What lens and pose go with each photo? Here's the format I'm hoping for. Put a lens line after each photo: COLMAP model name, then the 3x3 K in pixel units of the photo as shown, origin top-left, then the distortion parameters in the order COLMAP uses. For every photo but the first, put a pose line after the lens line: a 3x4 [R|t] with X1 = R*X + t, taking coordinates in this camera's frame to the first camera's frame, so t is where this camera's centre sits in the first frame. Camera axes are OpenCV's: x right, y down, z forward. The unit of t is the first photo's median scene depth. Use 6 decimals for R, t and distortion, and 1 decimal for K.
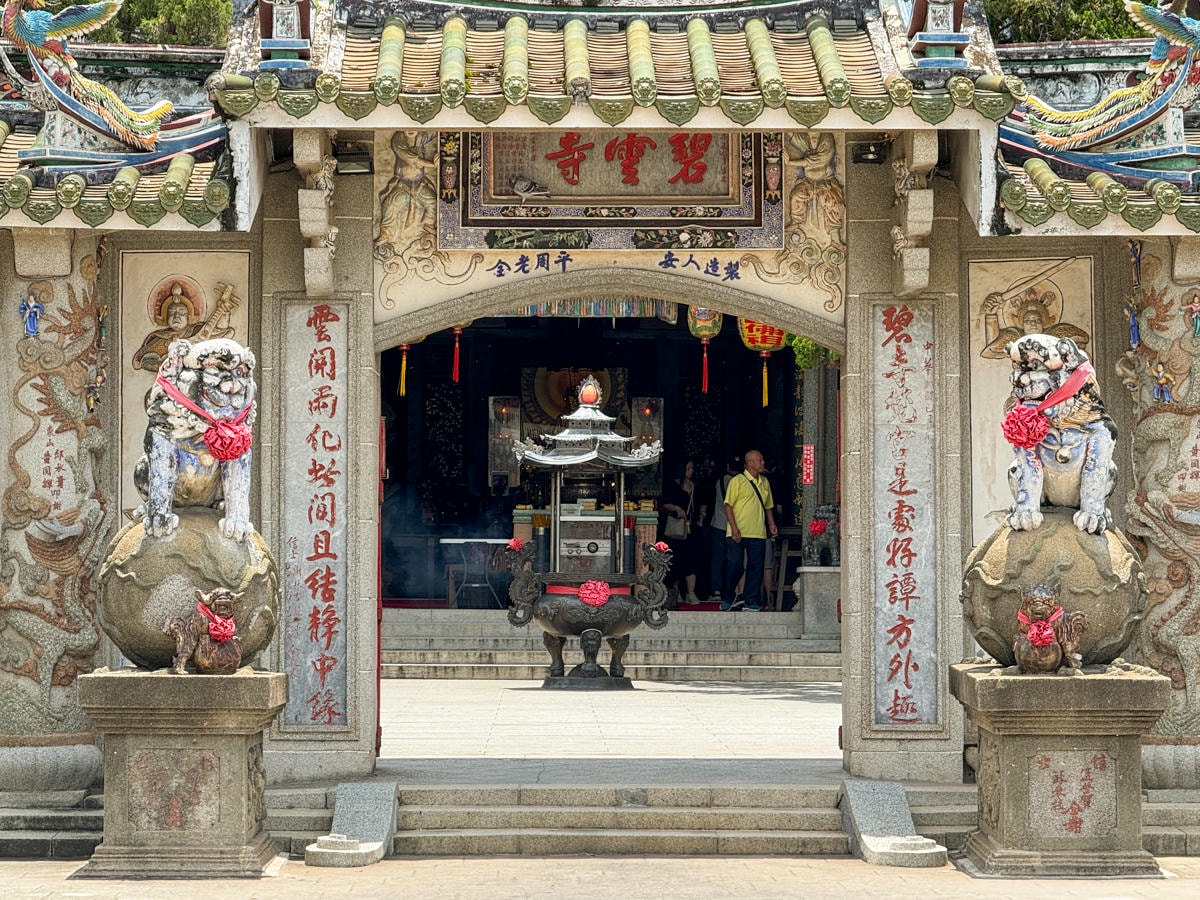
lens RADIAL K [[4312.9, 0, 600.0], [0, 4312.9, 450.0], [0, 0, 1]] dist [0.147471, -2.210993]
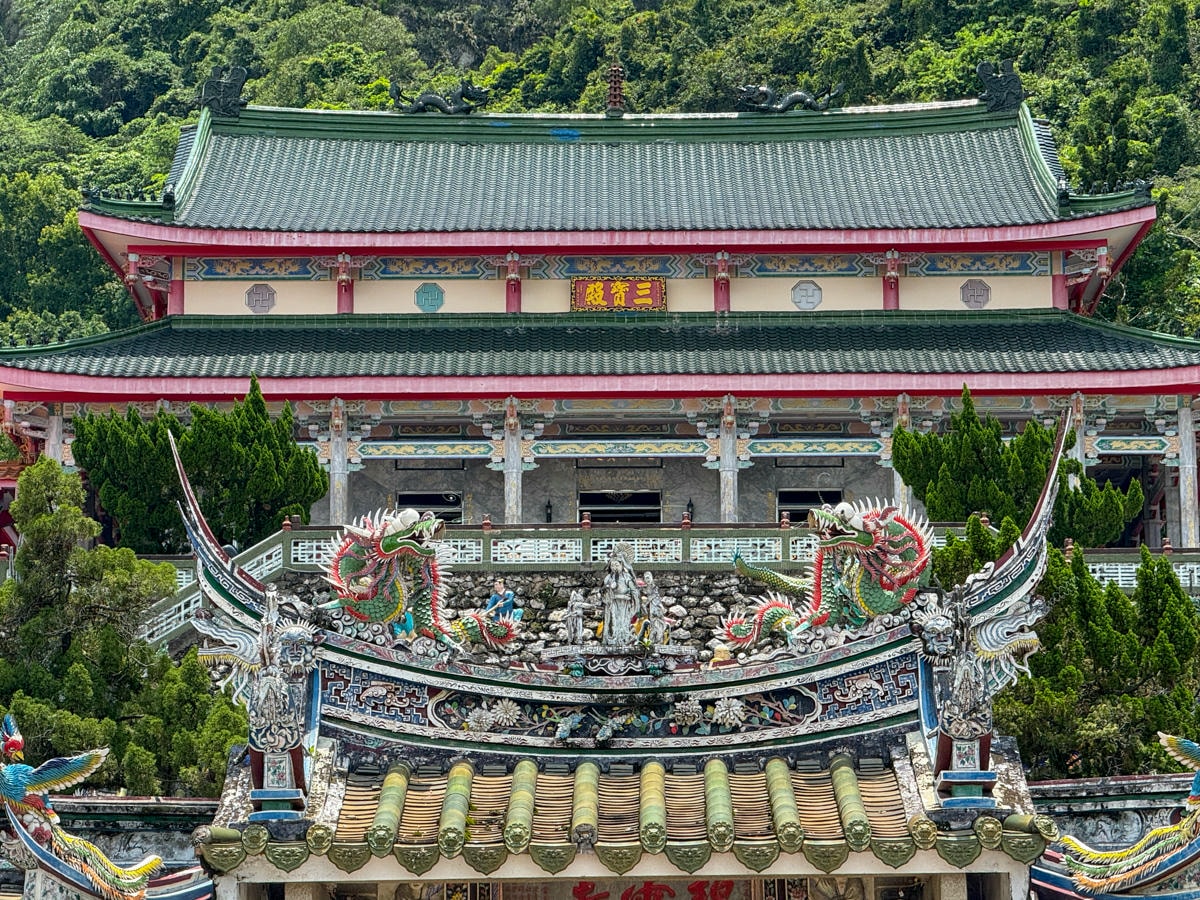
lens RADIAL K [[4312.9, 0, 600.0], [0, 4312.9, 450.0], [0, 0, 1]] dist [0.147471, -2.210993]
pose [[0.999344, -0.019203, -0.030695, 0.028727], [0.013738, 0.985479, -0.169239, -0.006512], [0.033499, 0.168706, 0.985097, 0.050755]]
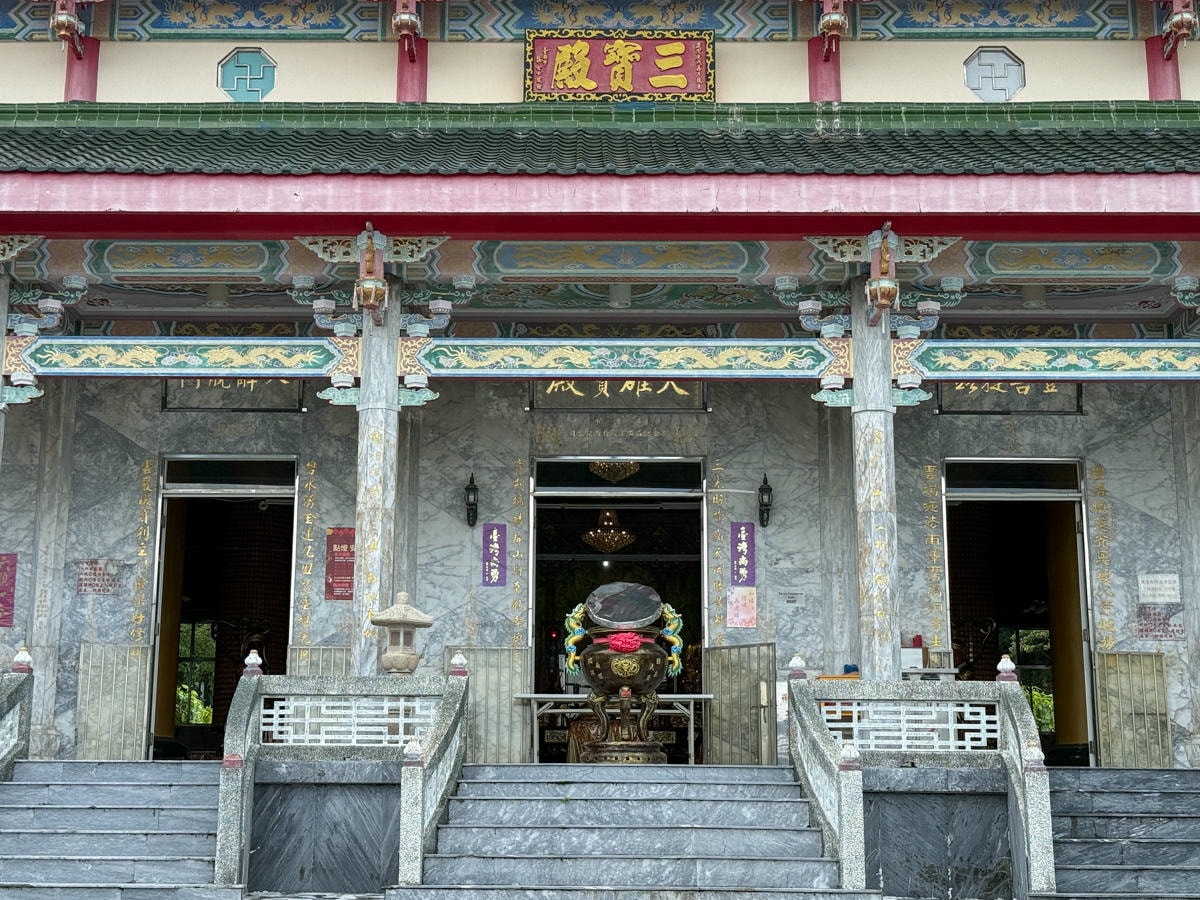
lens RADIAL K [[1689.8, 0, 569.2], [0, 1689.8, 460.5], [0, 0, 1]] dist [0.029144, -0.039093]
pose [[0.999149, -0.008060, -0.040443, -0.033625], [0.000886, 0.984681, -0.174361, -0.333051], [0.041229, 0.174177, 0.983851, 2.115708]]
